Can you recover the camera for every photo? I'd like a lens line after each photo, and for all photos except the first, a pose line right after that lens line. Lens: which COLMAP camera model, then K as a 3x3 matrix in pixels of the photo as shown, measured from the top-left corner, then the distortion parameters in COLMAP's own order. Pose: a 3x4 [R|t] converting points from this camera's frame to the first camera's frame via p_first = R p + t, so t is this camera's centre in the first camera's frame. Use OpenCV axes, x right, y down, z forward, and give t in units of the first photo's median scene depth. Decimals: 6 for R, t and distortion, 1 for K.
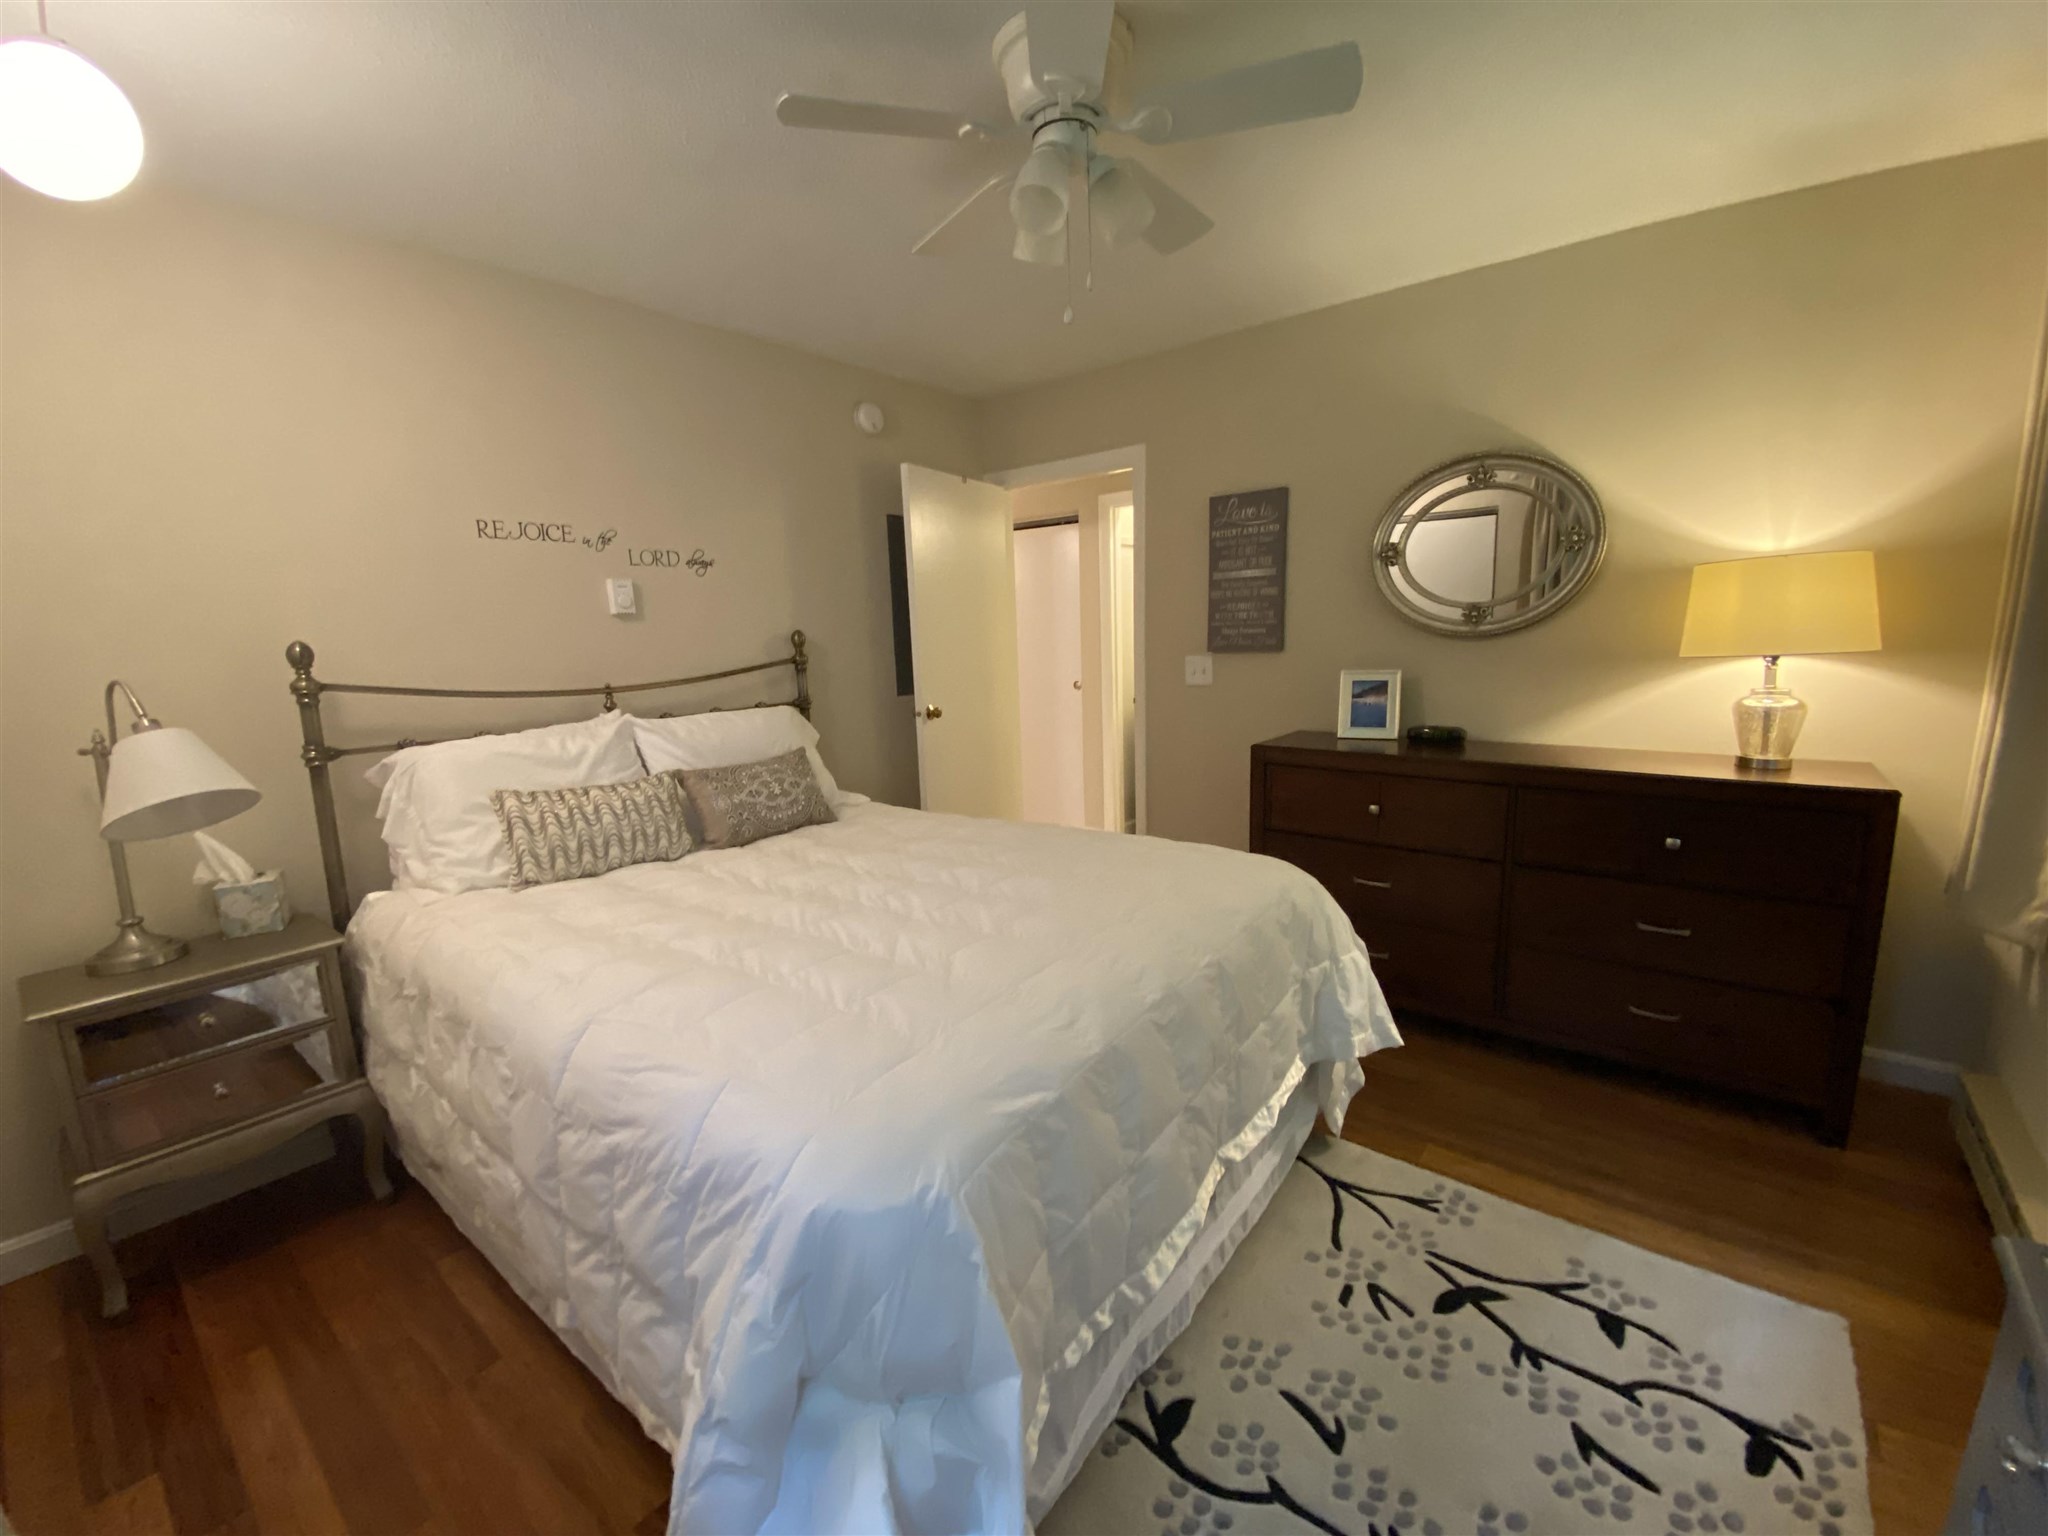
lens RADIAL K [[855.4, 0, 1020.5], [0, 855.4, 767.3], [0, 0, 1]] dist [0.042003, -0.026842]
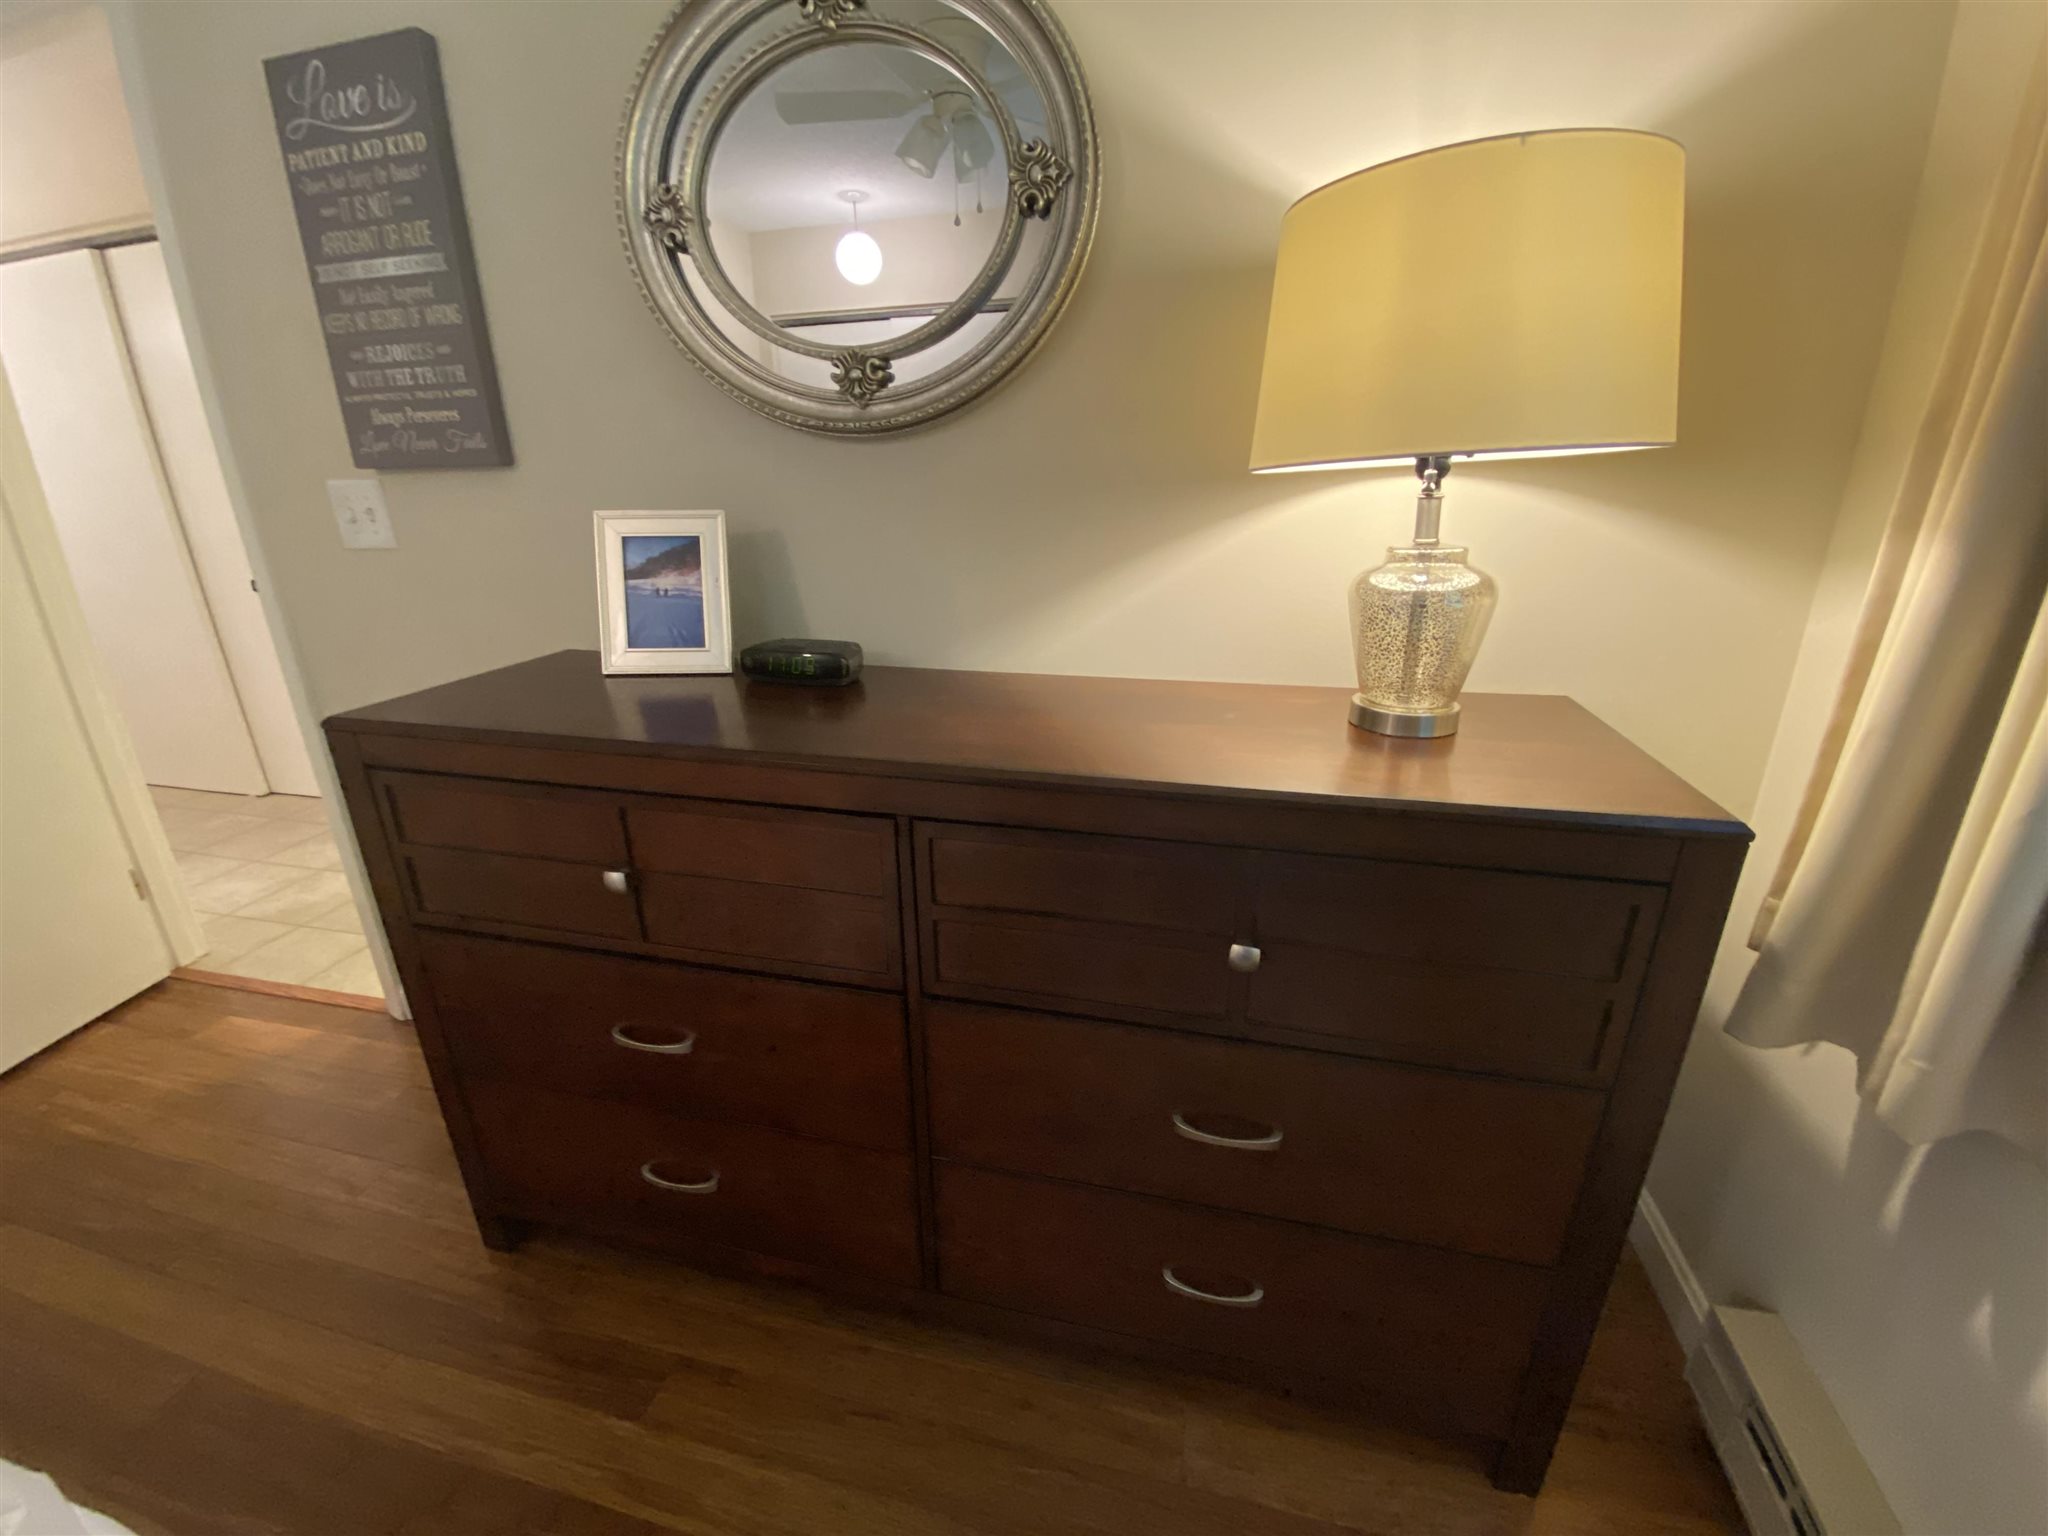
lens RADIAL K [[855.4, 0, 1020.5], [0, 855.4, 767.3], [0, 0, 1]] dist [0.042003, -0.026842]
pose [[0.906749, -0.124597, 0.402843, 0.379577], [0.056334, 0.982578, 0.177105, -0.053242], [-0.417891, -0.137896, 0.897971, 0.521363]]
